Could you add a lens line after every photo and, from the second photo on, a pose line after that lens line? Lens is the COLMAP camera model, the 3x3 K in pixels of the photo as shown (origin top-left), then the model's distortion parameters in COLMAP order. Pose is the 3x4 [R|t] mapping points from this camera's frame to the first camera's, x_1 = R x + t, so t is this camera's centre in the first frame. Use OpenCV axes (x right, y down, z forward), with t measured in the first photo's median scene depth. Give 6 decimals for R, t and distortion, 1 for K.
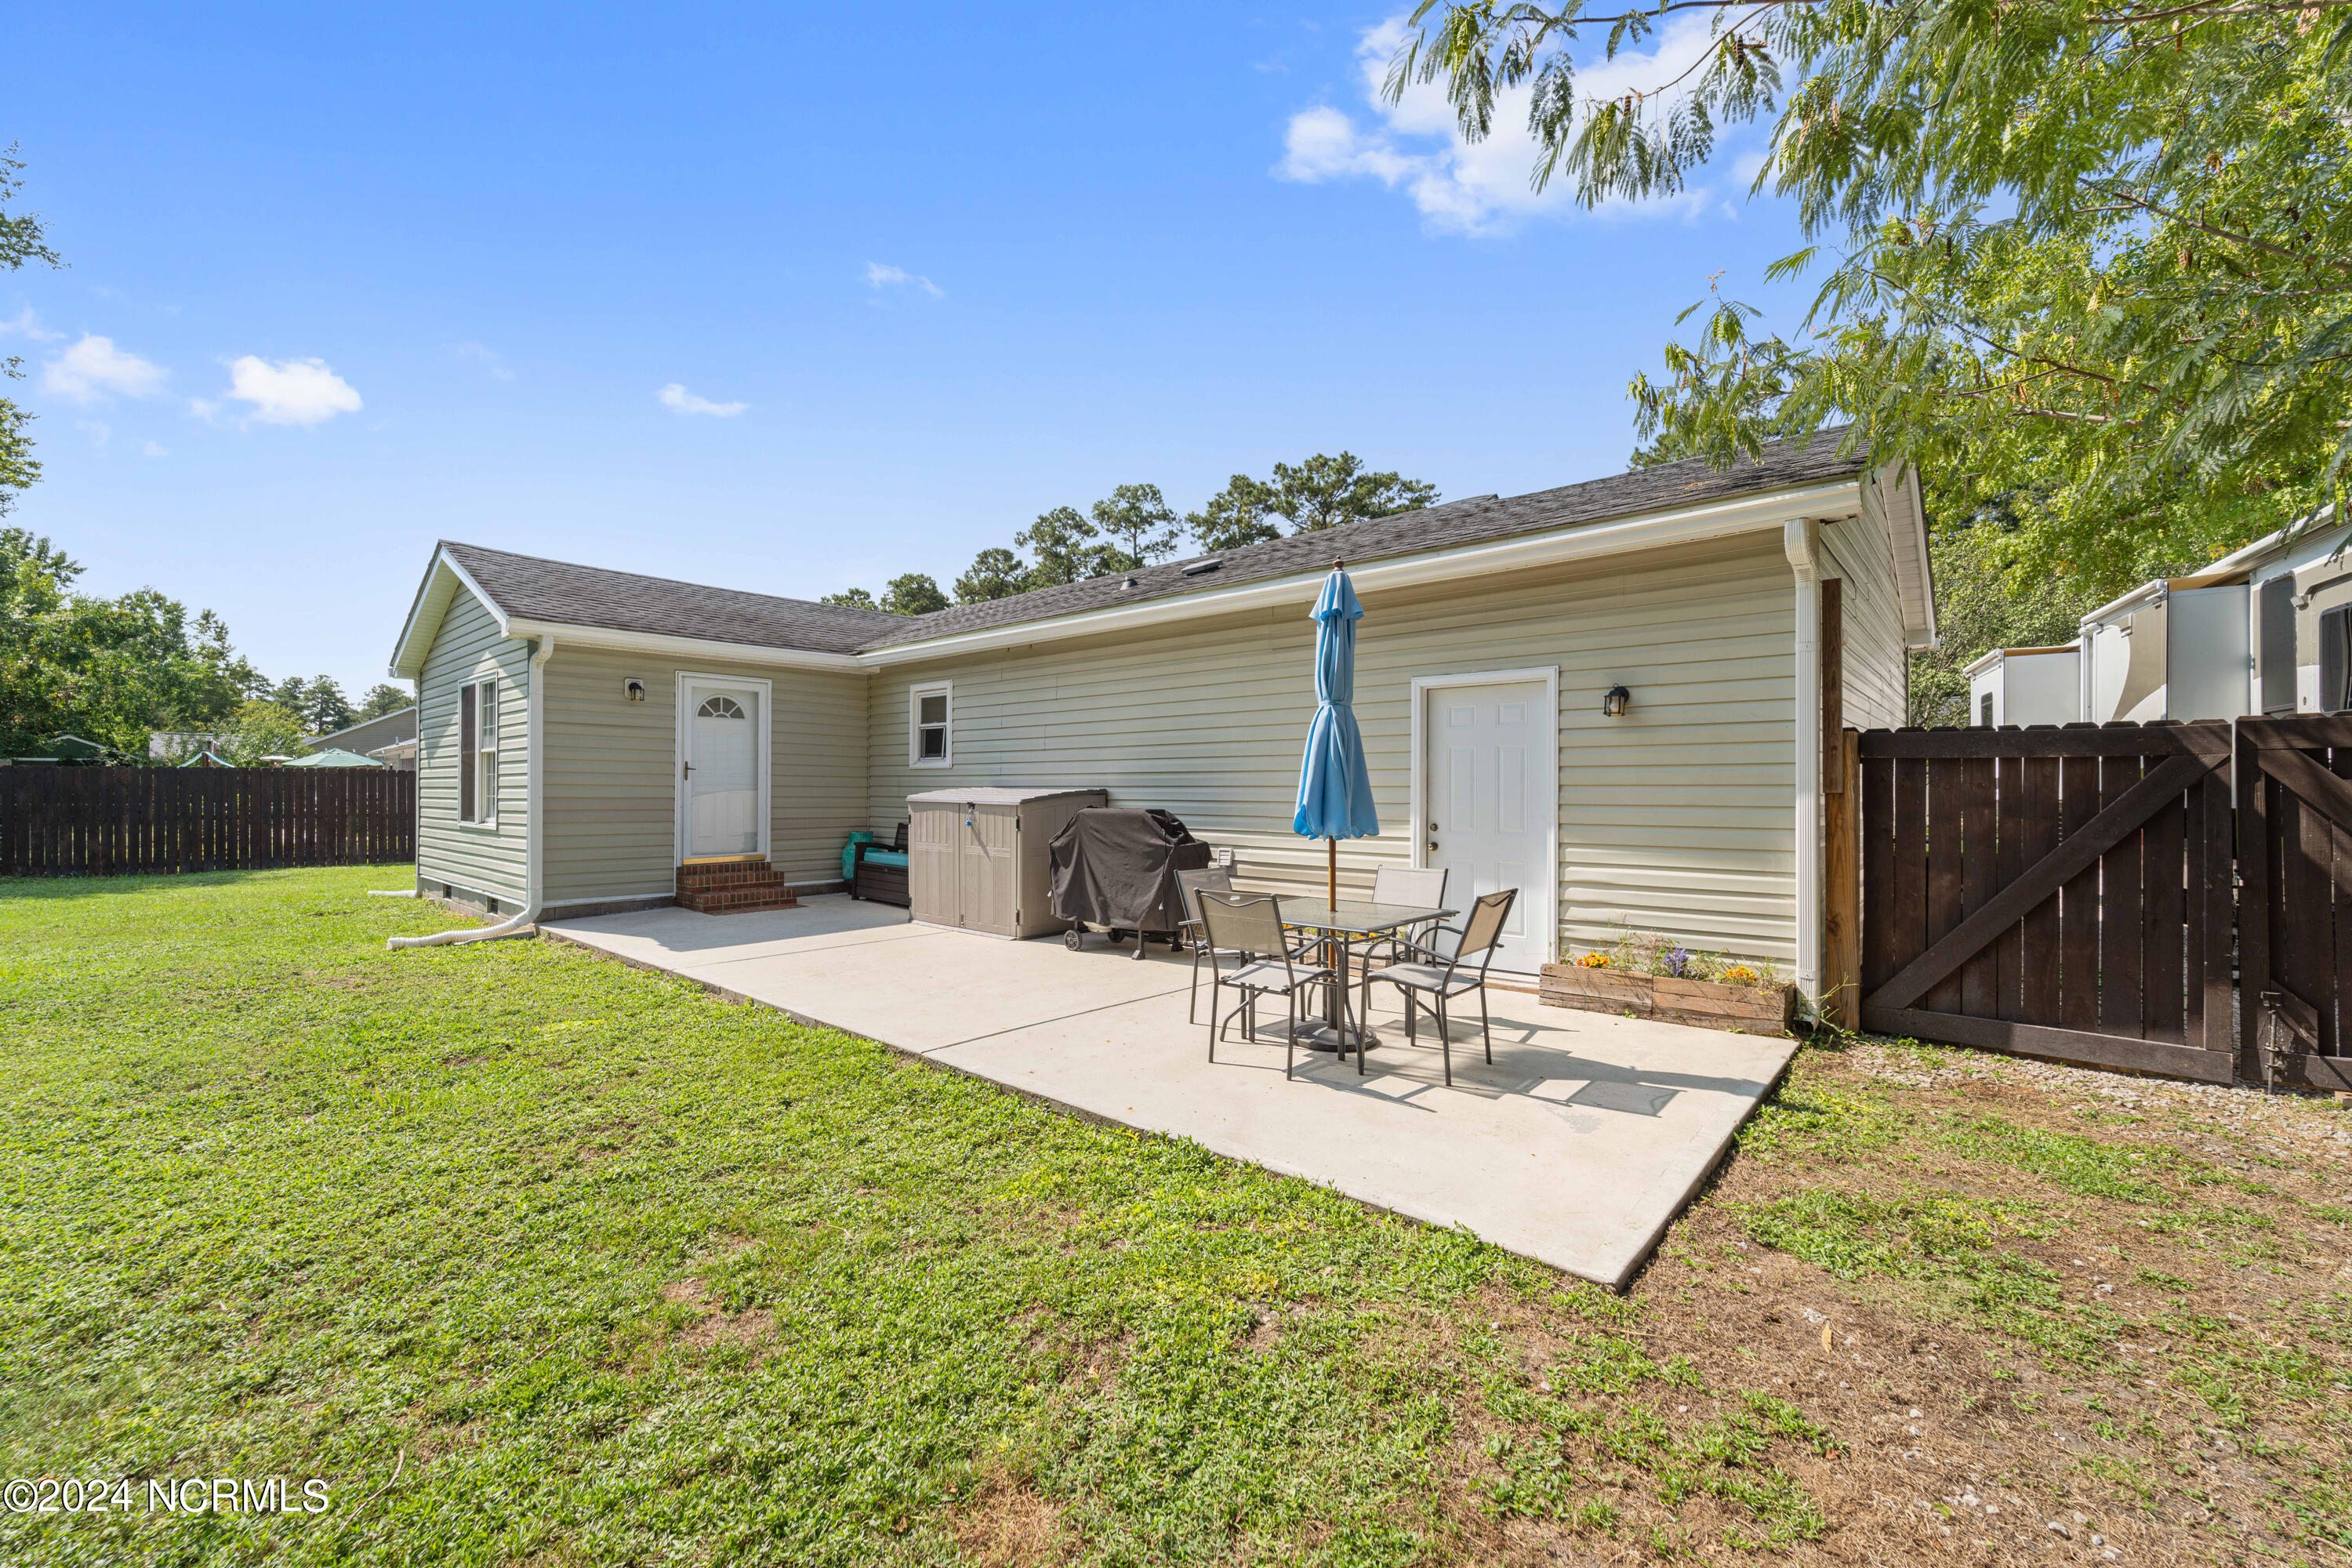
lens RADIAL K [[953.5, 0, 1167.4], [0, 953.5, 775.8], [0, 0, 1]] dist [0.000485, -0.001029]
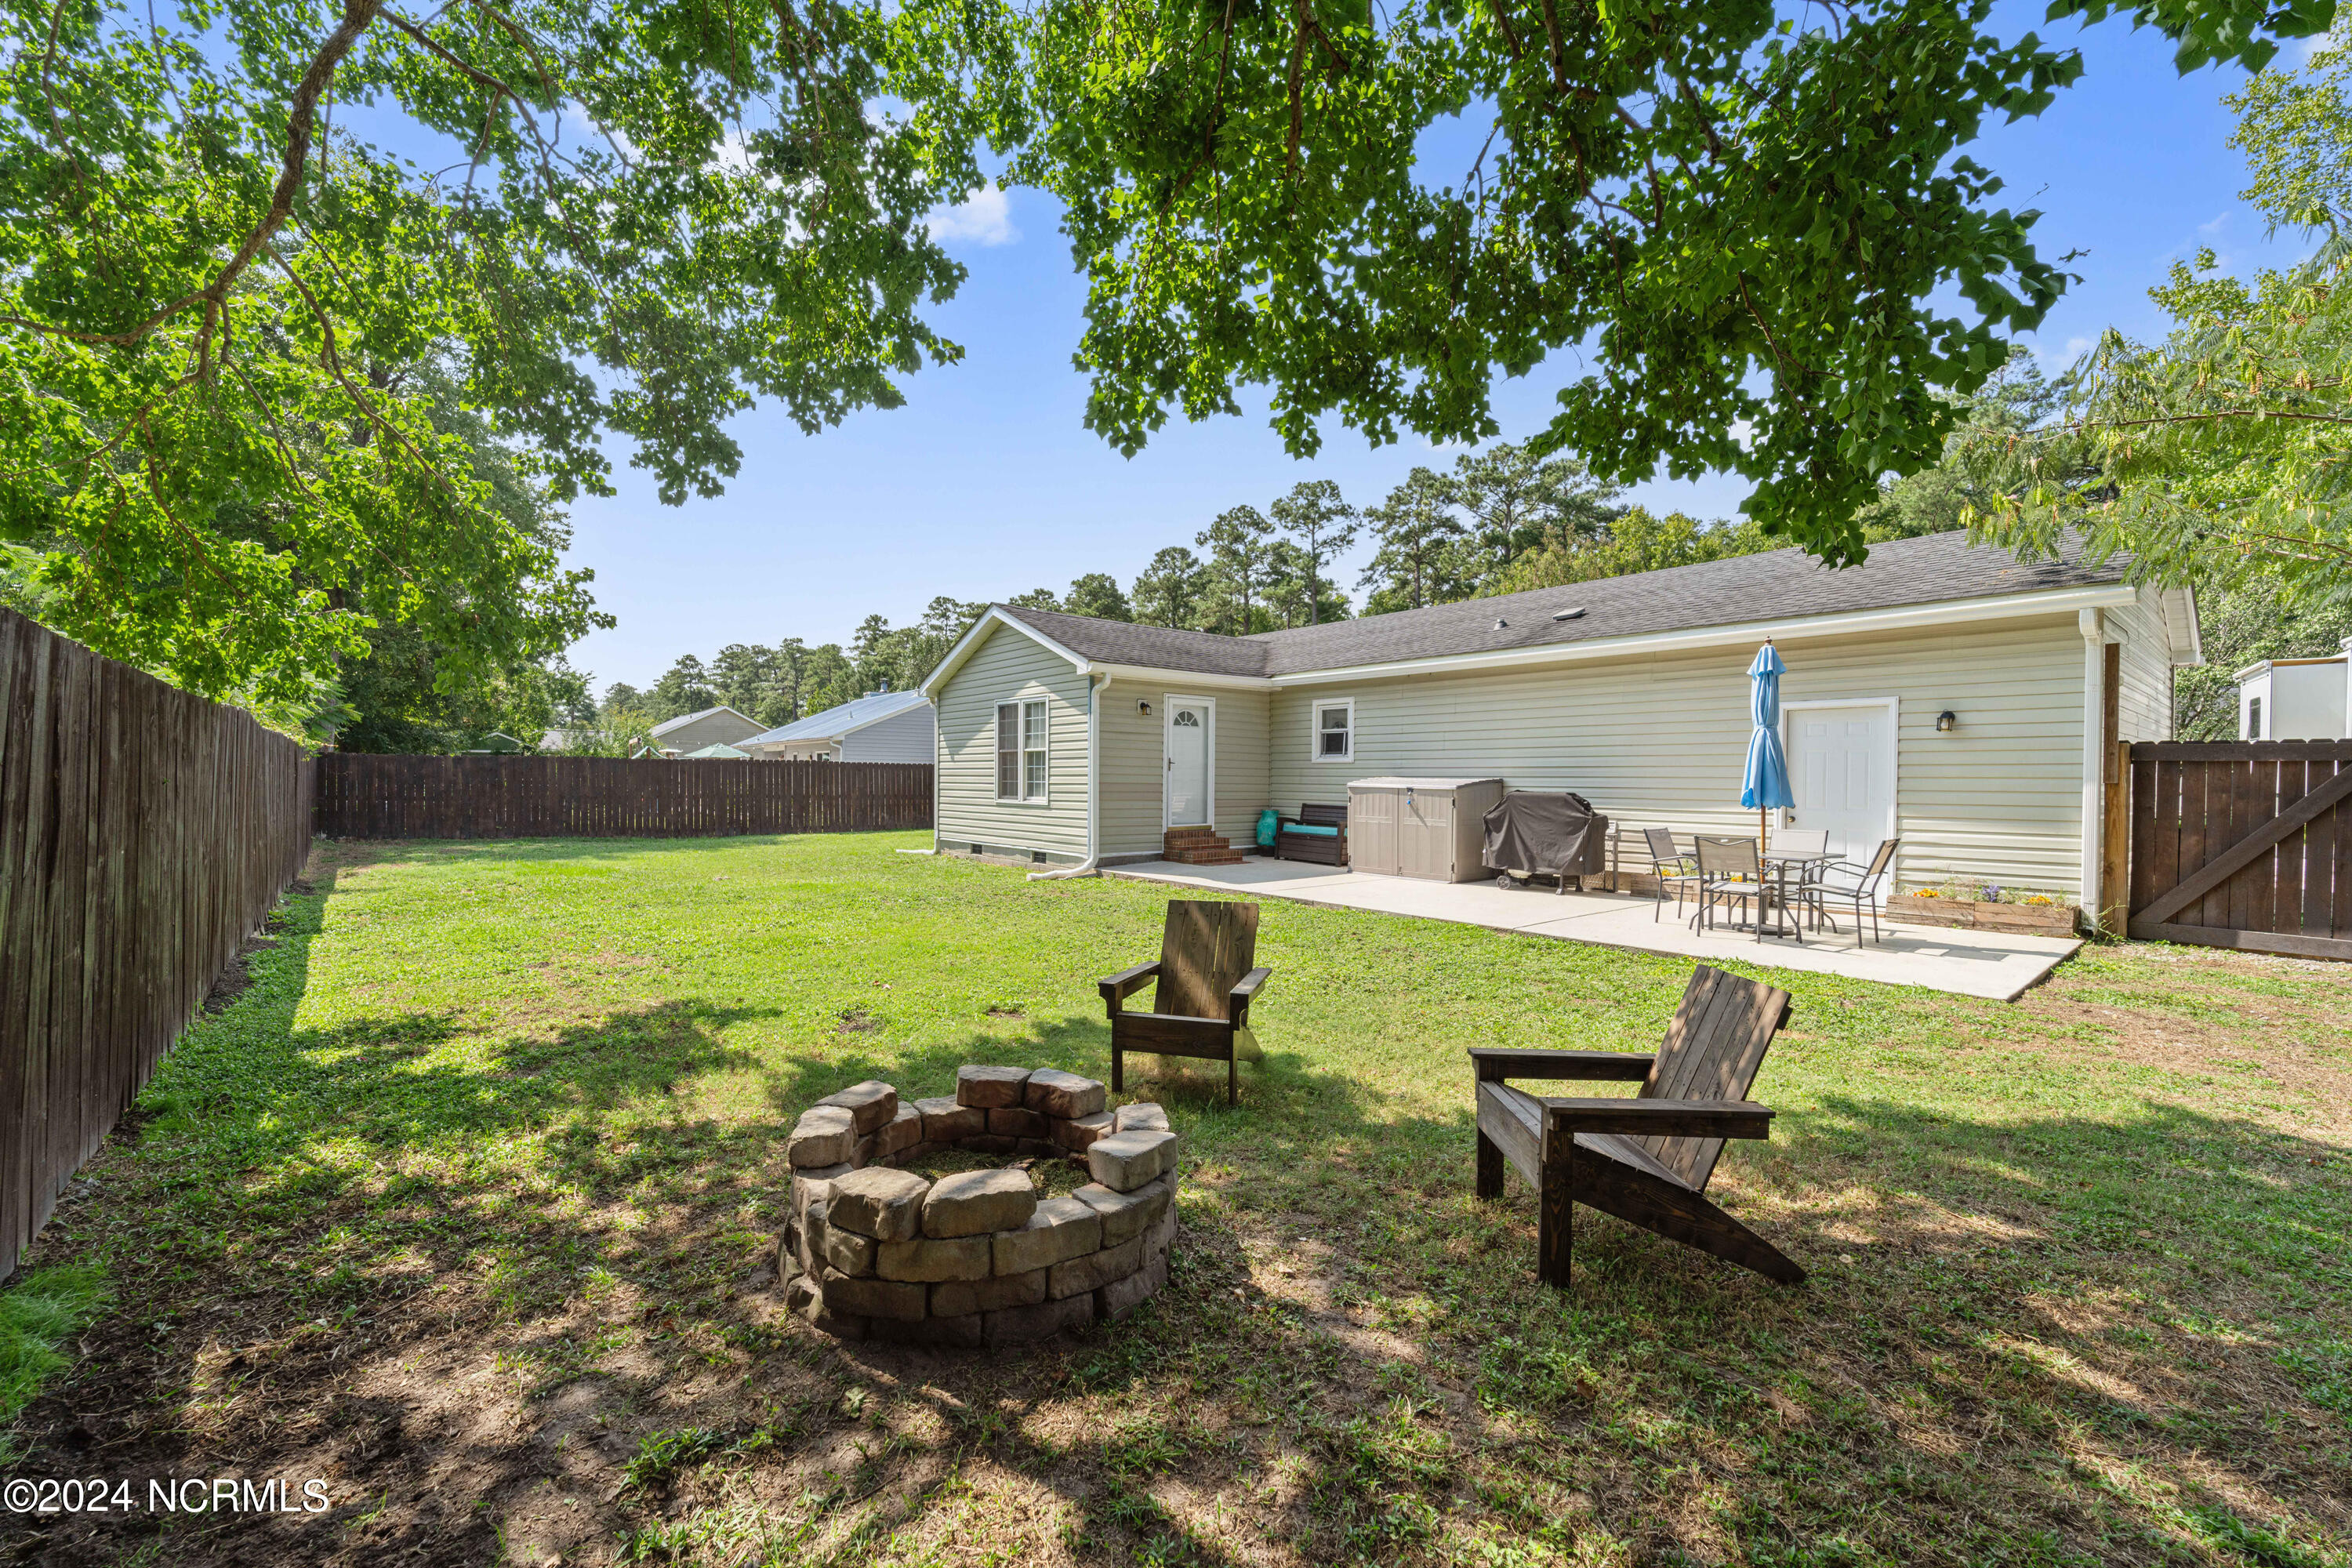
lens RADIAL K [[949.3, 0, 1176.0], [0, 949.3, 784.0], [0, 0, 1]] dist [0.016773, -0.007182]
pose [[0.988914, 0.005805, -0.148377, -0.256214], [-0.002975, 0.999810, 0.019286, -0.002836], [0.148460, -0.018630, 0.988743, -0.341759]]
